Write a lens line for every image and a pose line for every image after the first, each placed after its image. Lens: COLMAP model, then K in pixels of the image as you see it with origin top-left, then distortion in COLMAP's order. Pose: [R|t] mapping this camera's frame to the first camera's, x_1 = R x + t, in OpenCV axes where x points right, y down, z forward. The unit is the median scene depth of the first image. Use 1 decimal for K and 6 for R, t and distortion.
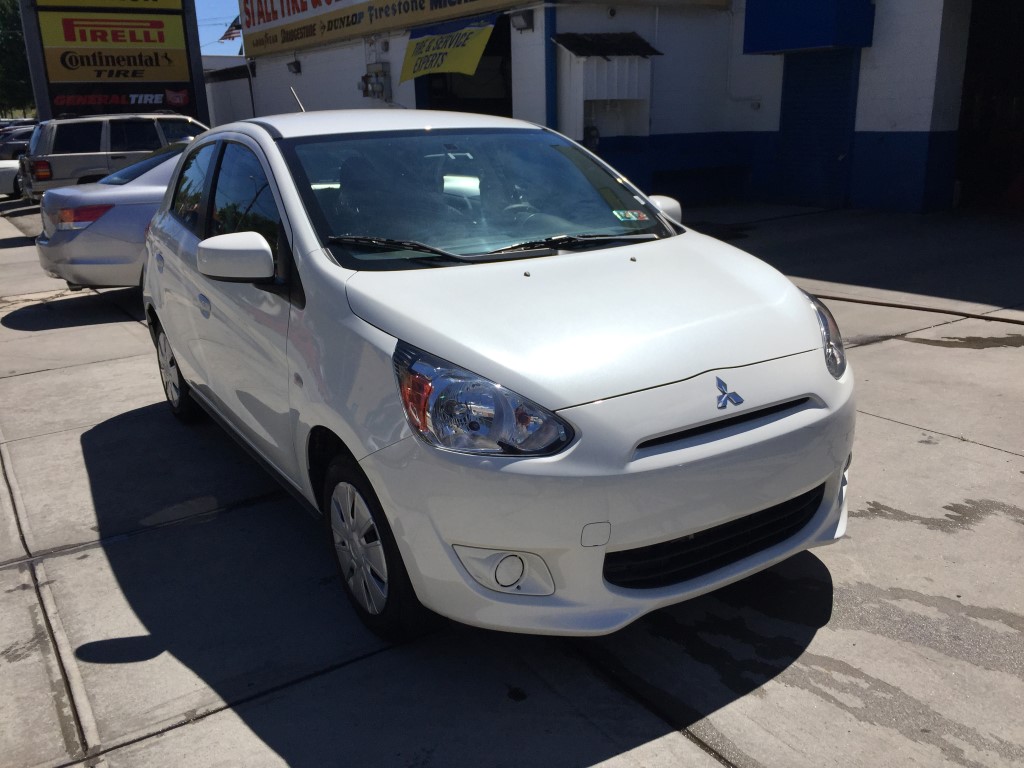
lens RADIAL K [[877.5, 0, 503.0], [0, 877.5, 365.2], [0, 0, 1]] dist [0.075553, -0.111189]
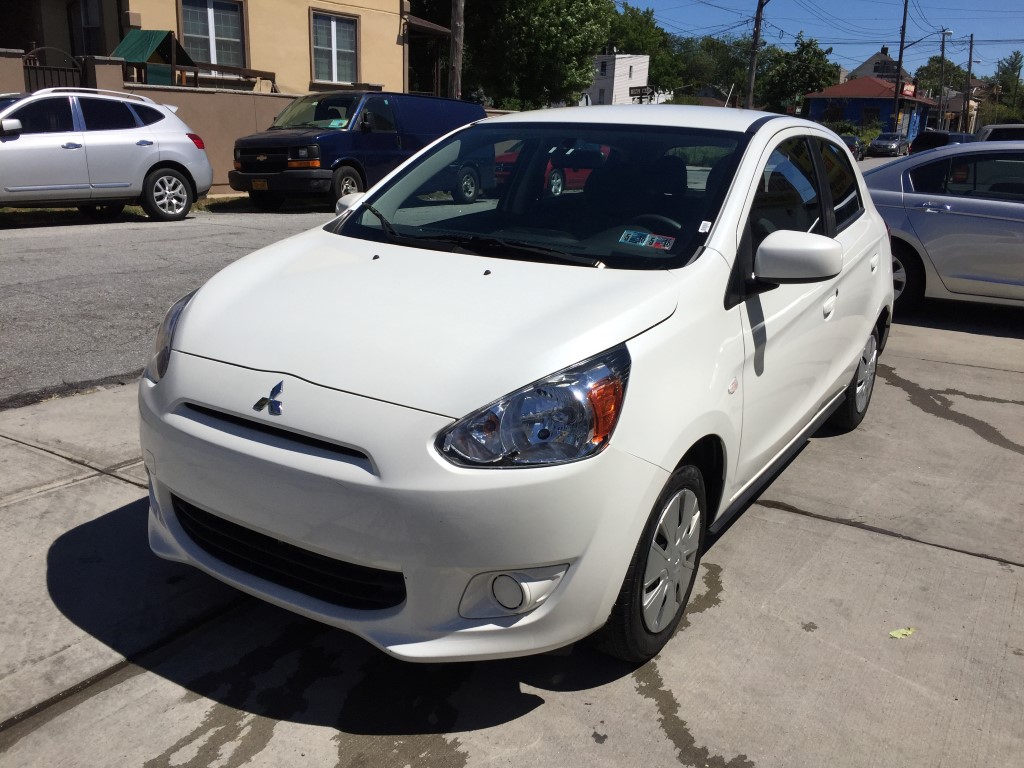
lens RADIAL K [[877.5, 0, 518.1], [0, 877.5, 383.2], [0, 0, 1]] dist [0.075553, -0.111189]
pose [[0.425925, 0.288417, -0.857557, 0.877165], [-0.280033, 0.943311, 0.178173, -0.168179], [0.860331, 0.164256, 0.482546, 0.586952]]
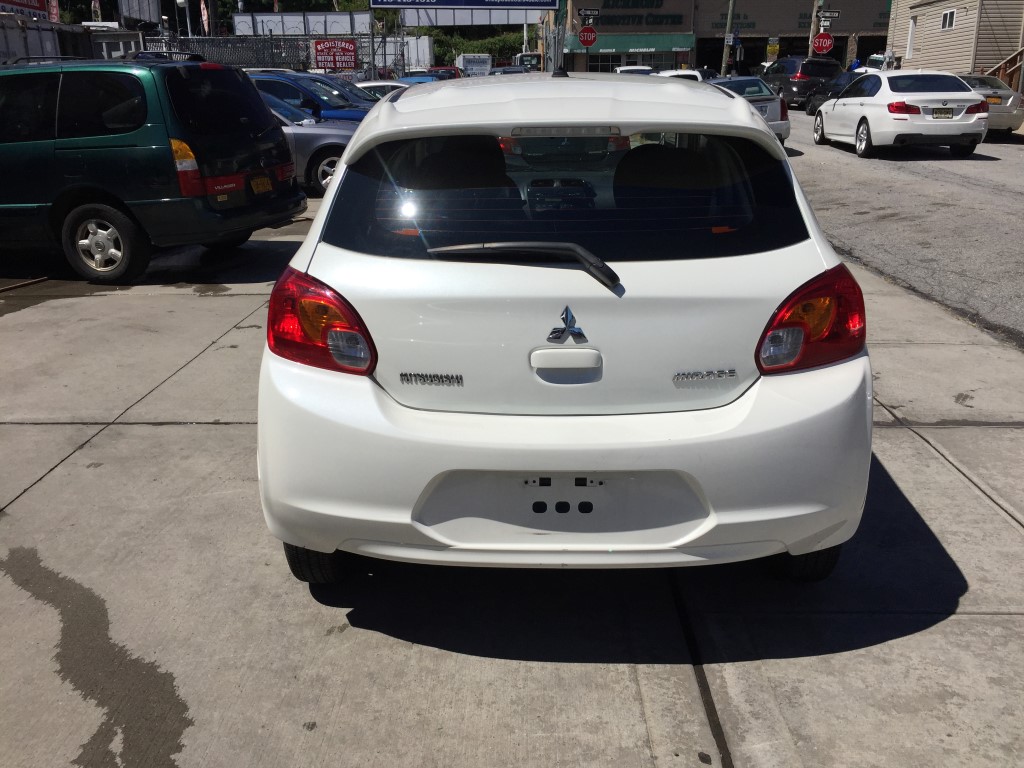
lens RADIAL K [[877.5, 0, 509.5], [0, 877.5, 373.2], [0, 0, 1]] dist [0.075553, -0.111189]
pose [[-0.834845, -0.128188, 0.535352, -0.783632], [0.177817, 0.857579, 0.482638, -0.589093], [-0.520975, 0.498122, -0.693152, 2.241363]]
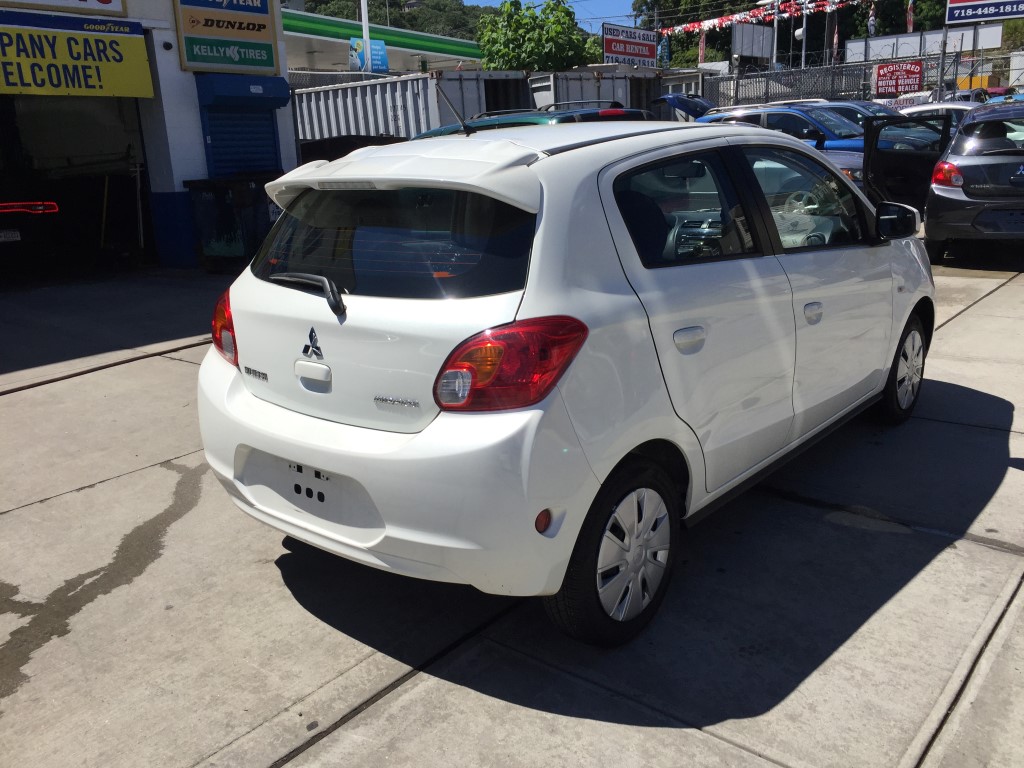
lens RADIAL K [[877.5, 0, 510.5], [0, 877.5, 381.2], [0, 0, 1]] dist [0.075553, -0.111189]
pose [[-0.298942, -0.205869, 0.931800, -1.294492], [0.305033, 0.904609, 0.297722, -0.440277], [-0.904206, 0.373231, -0.207629, 1.738389]]
